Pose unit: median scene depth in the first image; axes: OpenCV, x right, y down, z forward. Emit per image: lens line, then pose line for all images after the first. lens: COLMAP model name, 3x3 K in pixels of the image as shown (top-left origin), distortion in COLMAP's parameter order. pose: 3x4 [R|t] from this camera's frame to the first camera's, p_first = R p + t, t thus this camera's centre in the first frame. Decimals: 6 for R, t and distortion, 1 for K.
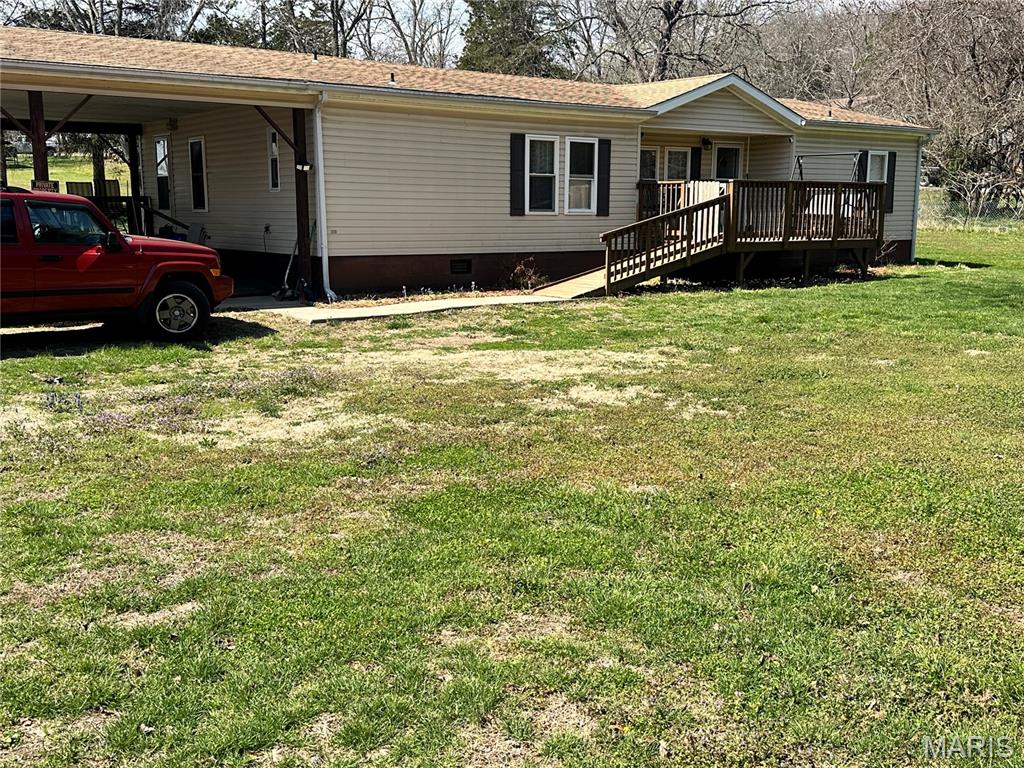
lens RADIAL K [[1060.9, 0, 512.0], [0, 1060.9, 384.0], [0, 0, 1]] dist [0.119963, -0.019445]
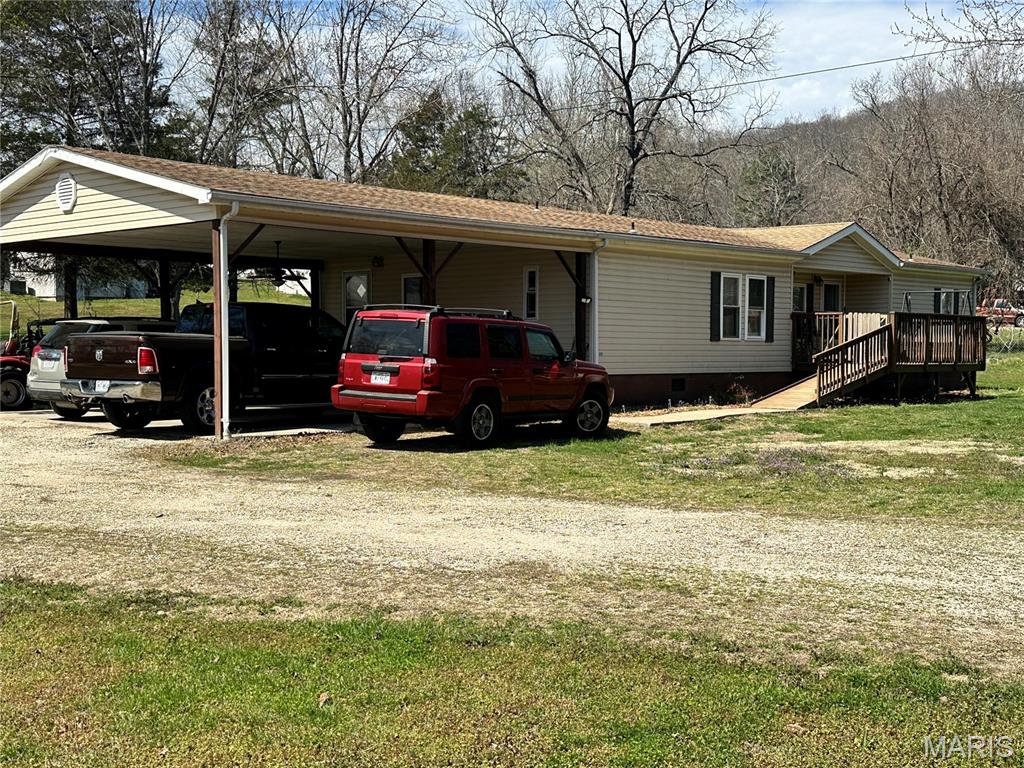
lens RADIAL K [[1218.3, 0, 512.0], [0, 1218.3, 384.0], [0, 0, 1]] dist [0.134608, -0.005274]
pose [[0.987777, -0.002438, 0.155853, -0.413388], [0.022331, 0.991777, -0.126014, 0.049229], [-0.154265, 0.127954, 0.979709, -0.253589]]
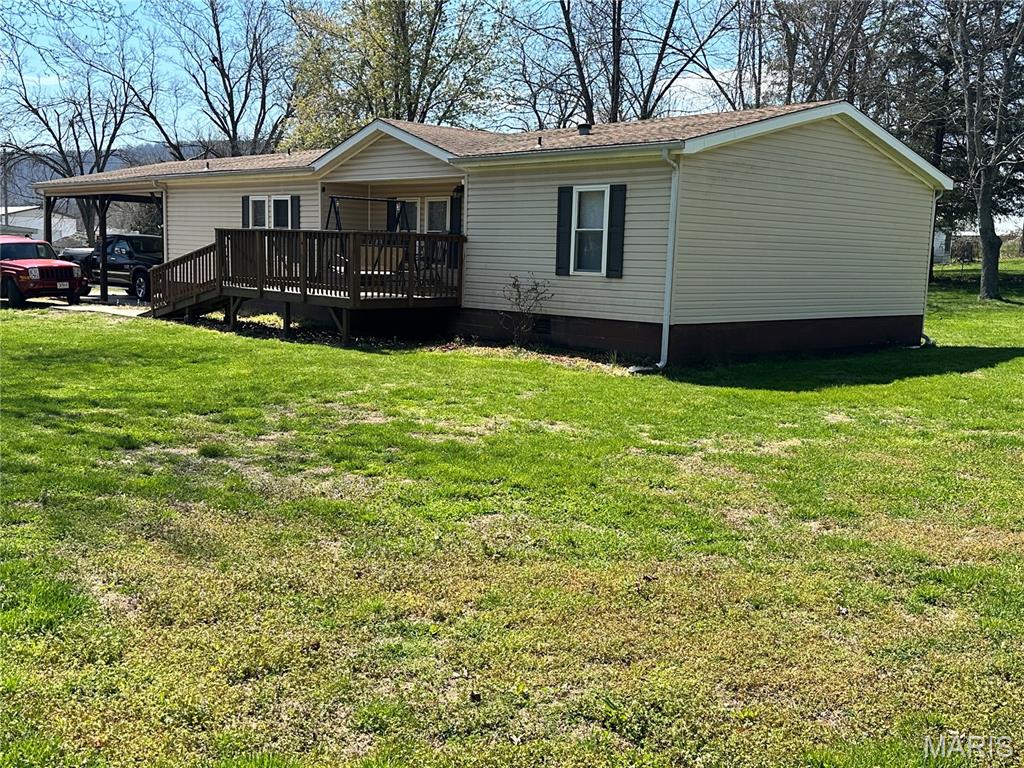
lens RADIAL K [[1060.9, 0, 512.0], [0, 1060.9, 384.0], [0, 0, 1]] dist [0.119963, -0.019445]
pose [[0.110194, 0.120251, -0.986609, 1.315520], [-0.189764, 0.976939, 0.097878, -0.196067], [0.975626, 0.176437, 0.130472, 1.157223]]
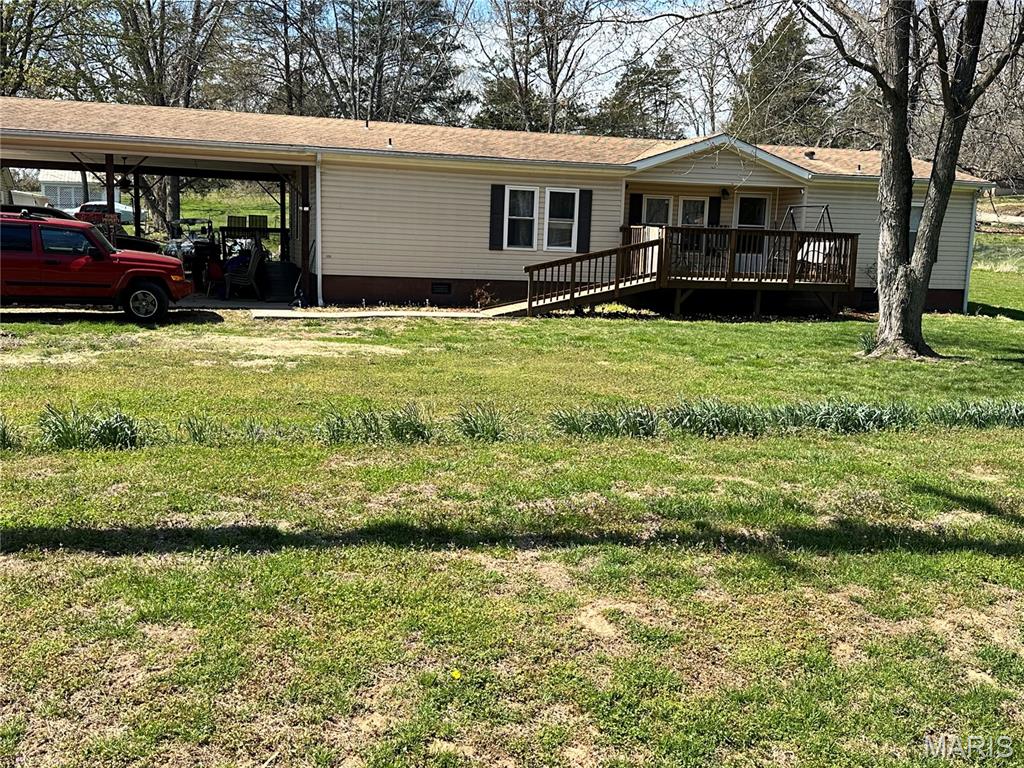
lens RADIAL K [[1060.9, 0, 512.0], [0, 1060.9, 384.0], [0, 0, 1]] dist [0.119963, -0.019445]
pose [[0.933467, 0.078865, -0.349885, 0.462127], [-0.090059, 0.995811, -0.015813, 0.014766], [0.347172, 0.046272, 0.936659, -0.143456]]
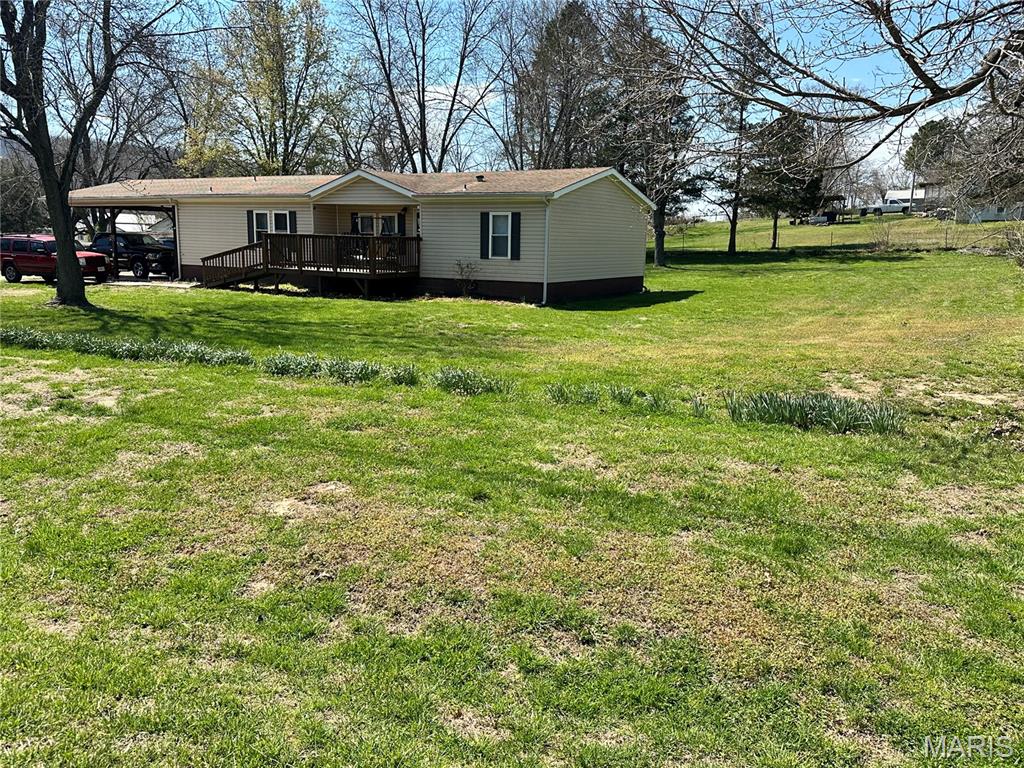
lens RADIAL K [[844.8, 0, 513.9], [0, 844.8, 414.7], [0, 0, 1]] dist [0.072880, -0.004783]
pose [[0.394946, 0.190906, -0.898650, 1.732095], [-0.165513, 0.976952, 0.134799, -0.151777], [0.903672, 0.095500, 0.417441, 0.789955]]
